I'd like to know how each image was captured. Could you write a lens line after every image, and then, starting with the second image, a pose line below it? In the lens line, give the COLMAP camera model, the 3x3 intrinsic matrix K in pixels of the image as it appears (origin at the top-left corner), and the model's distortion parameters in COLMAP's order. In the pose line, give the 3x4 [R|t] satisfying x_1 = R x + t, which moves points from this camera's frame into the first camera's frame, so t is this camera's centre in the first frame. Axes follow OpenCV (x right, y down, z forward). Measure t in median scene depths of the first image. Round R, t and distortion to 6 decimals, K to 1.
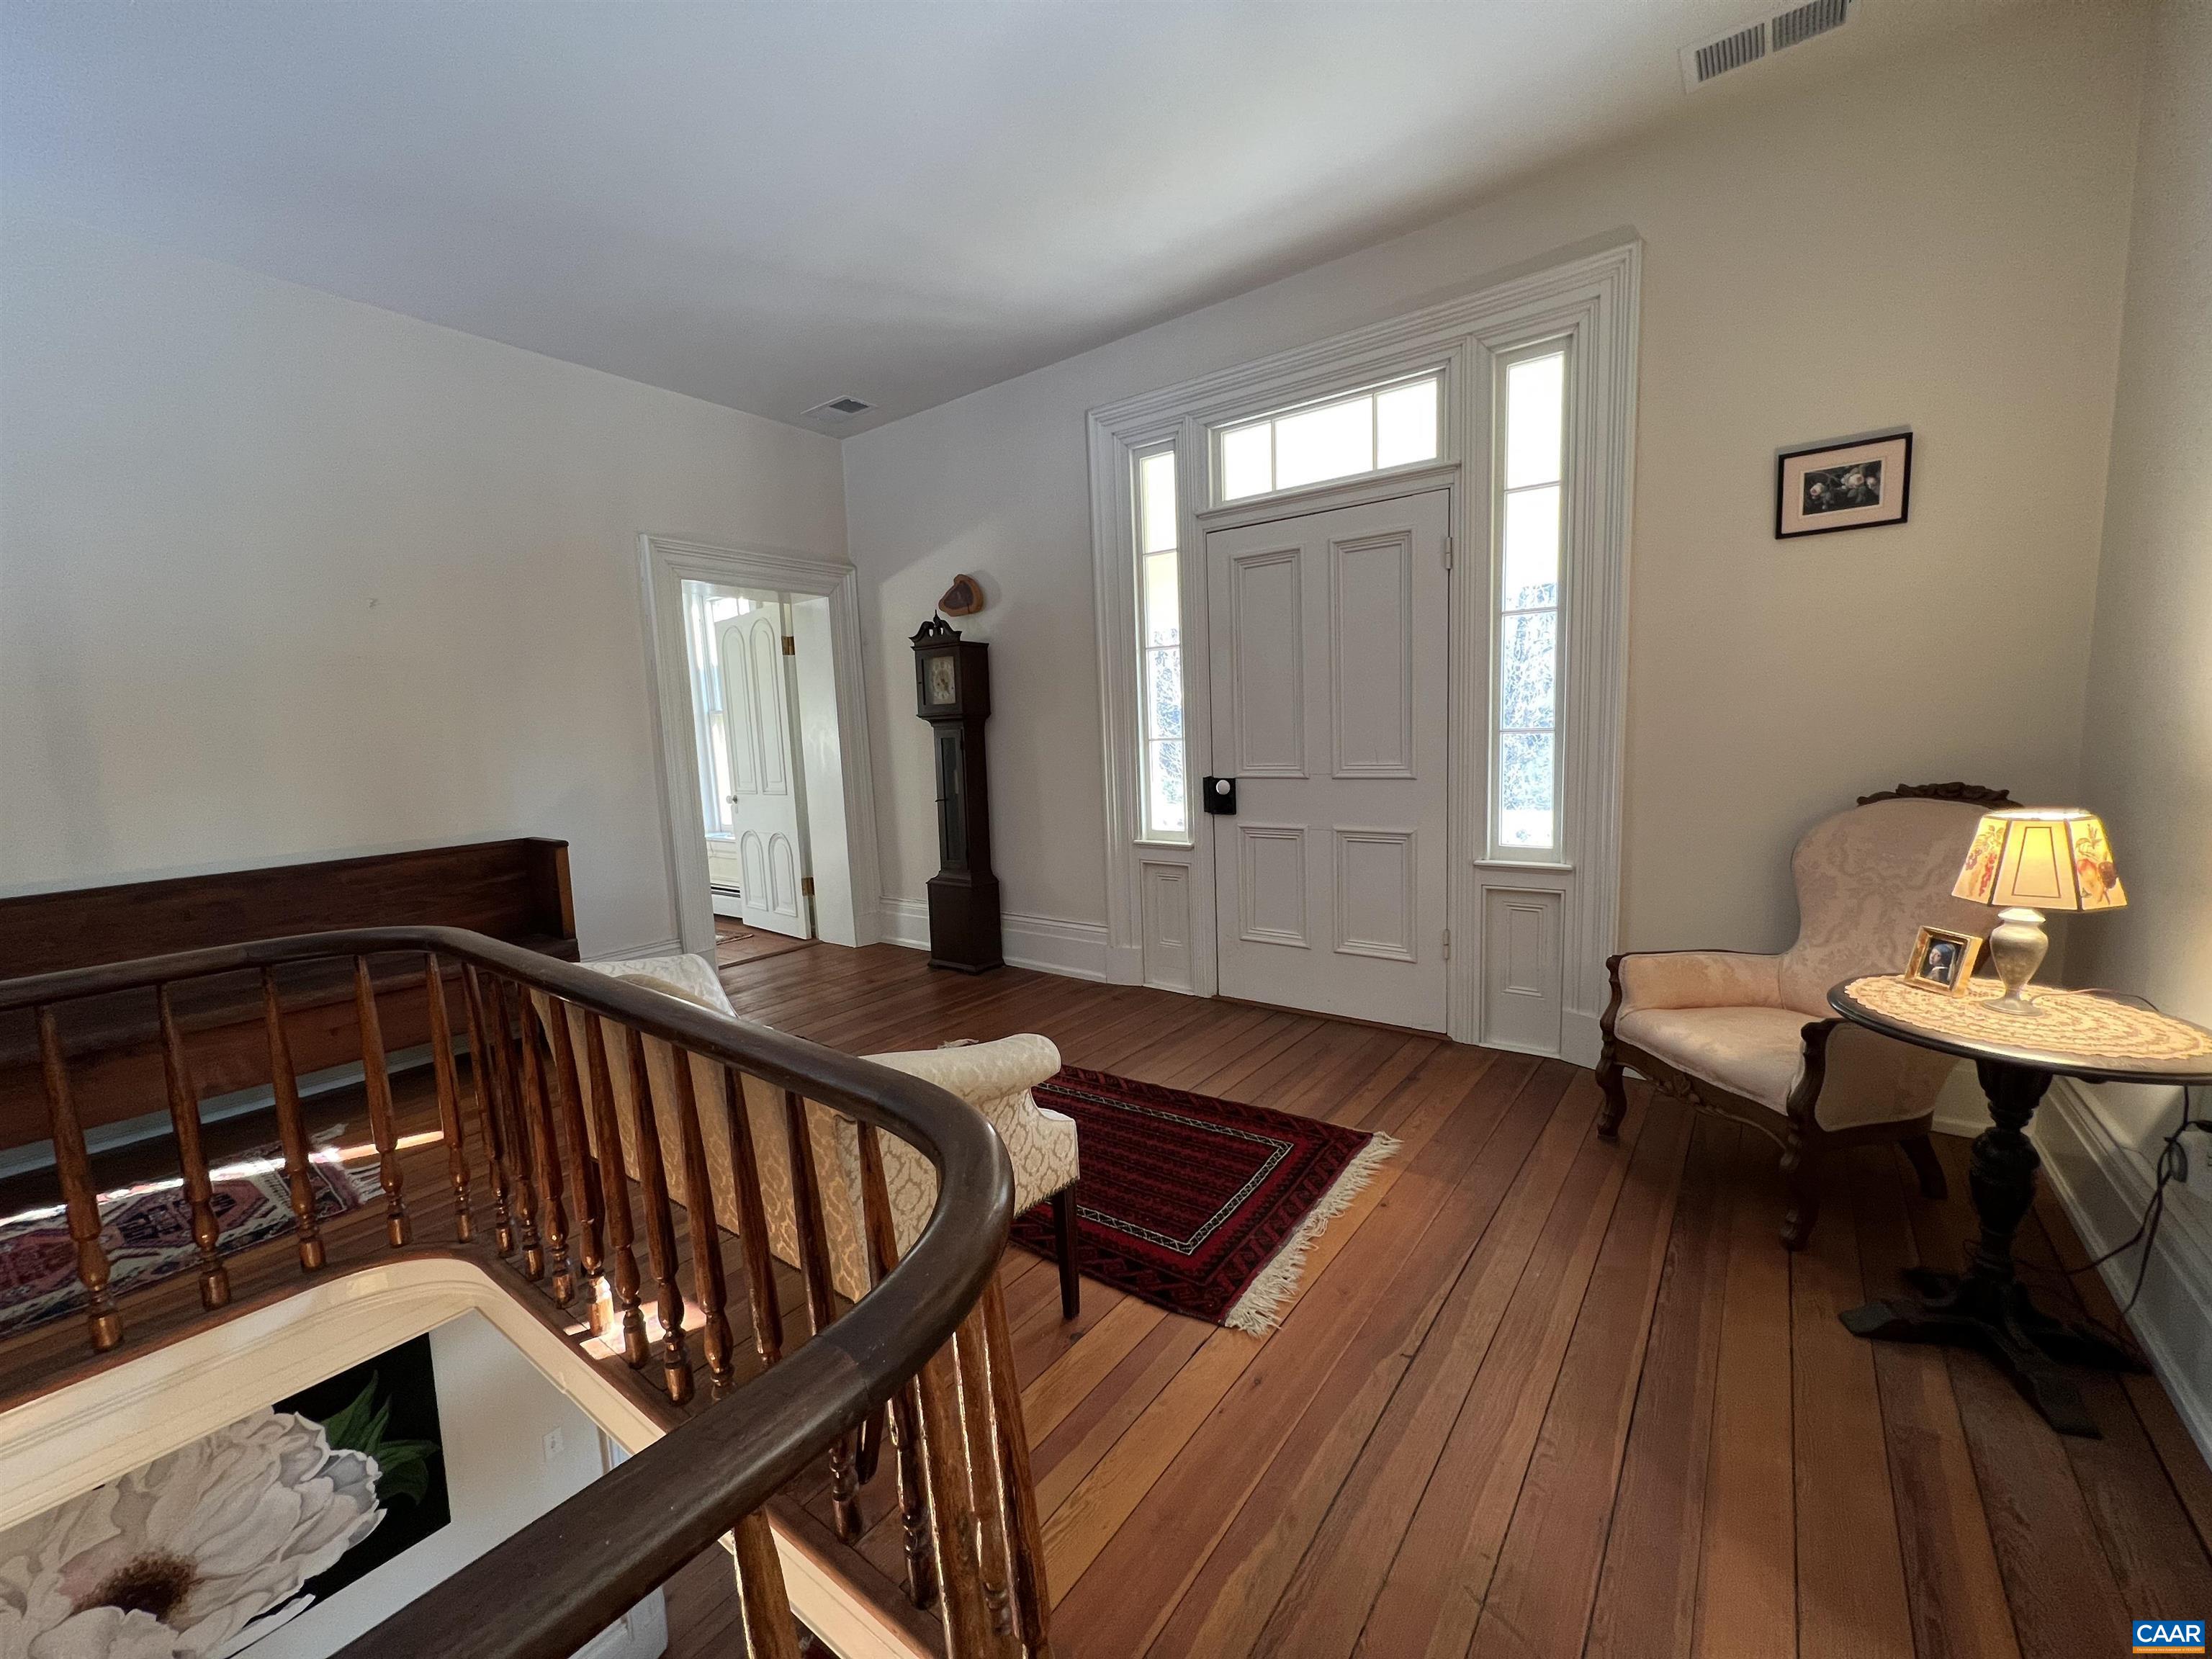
lens RADIAL K [[883.4, 0, 1112.7], [0, 883.4, 835.4], [0, 0, 1]] dist [-0.002687, 0.000350]
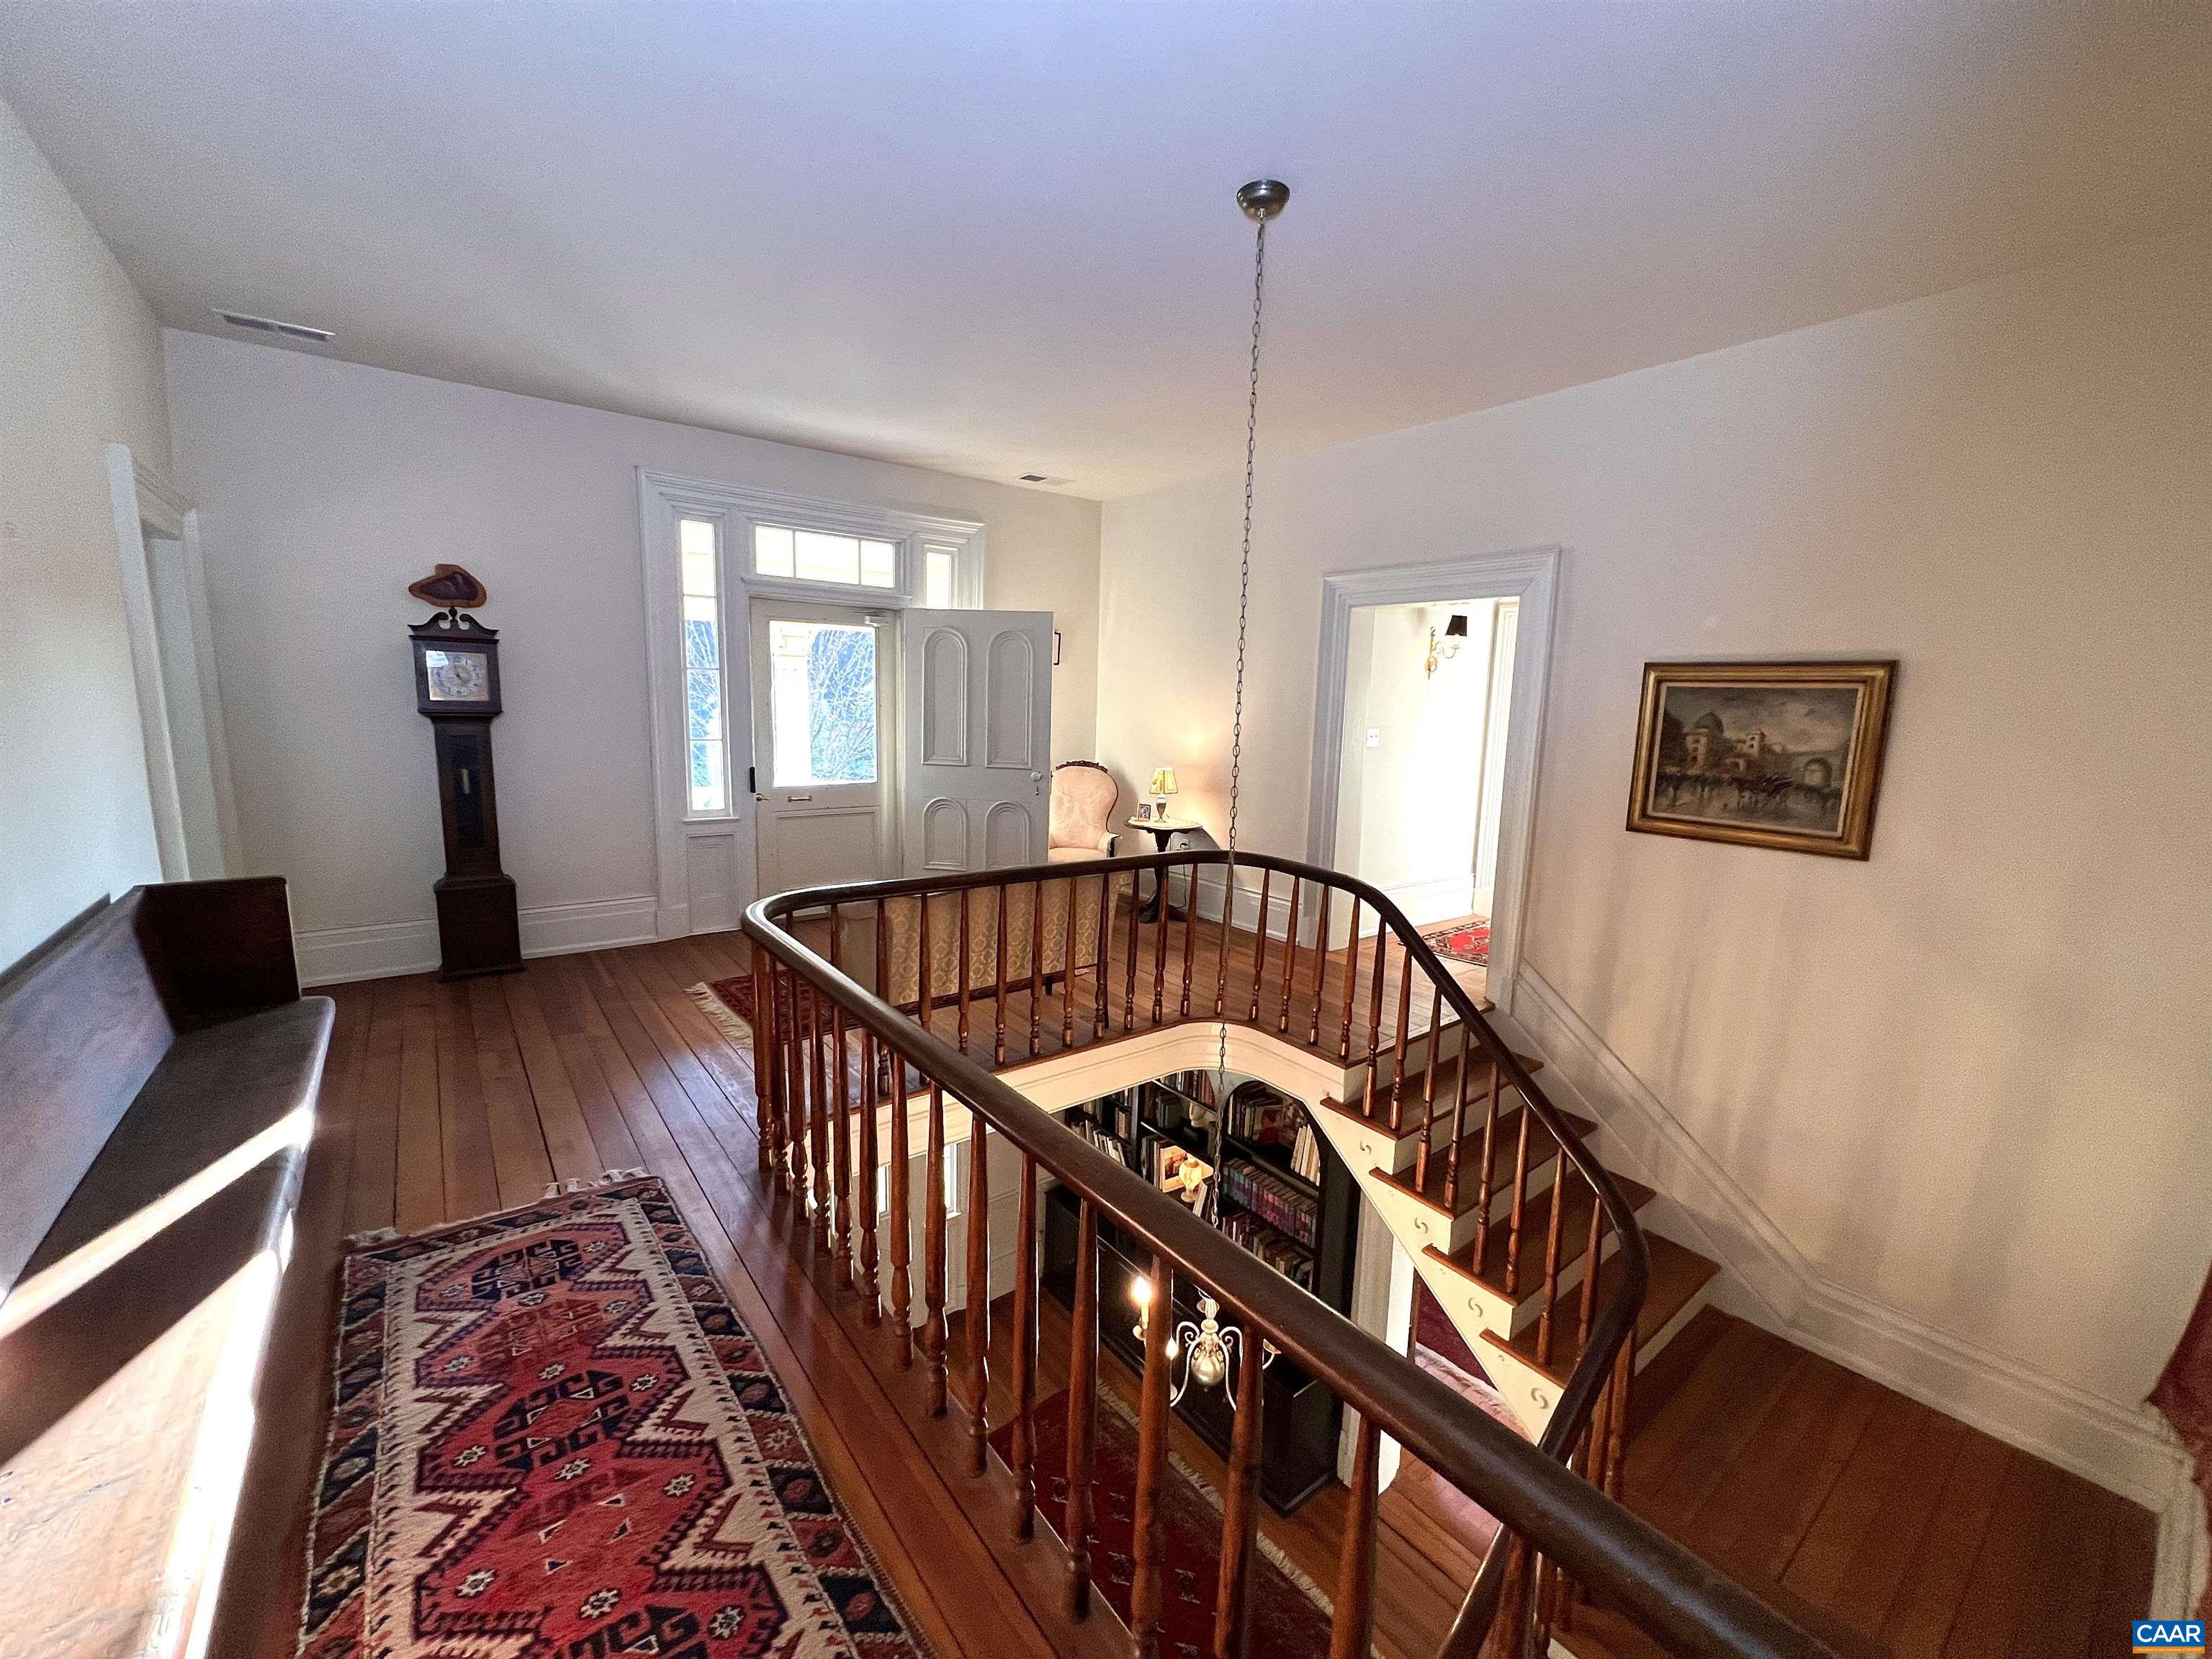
lens RADIAL K [[883.4, 0, 1116.5], [0, 883.4, 828.1], [0, 0, 1]] dist [-0.002687, 0.000350]
pose [[0.266125, -0.100012, 0.958736, -1.071920], [0.076147, 0.993676, 0.082520, -0.041069], [-0.960926, 0.051045, 0.272057, 0.069687]]
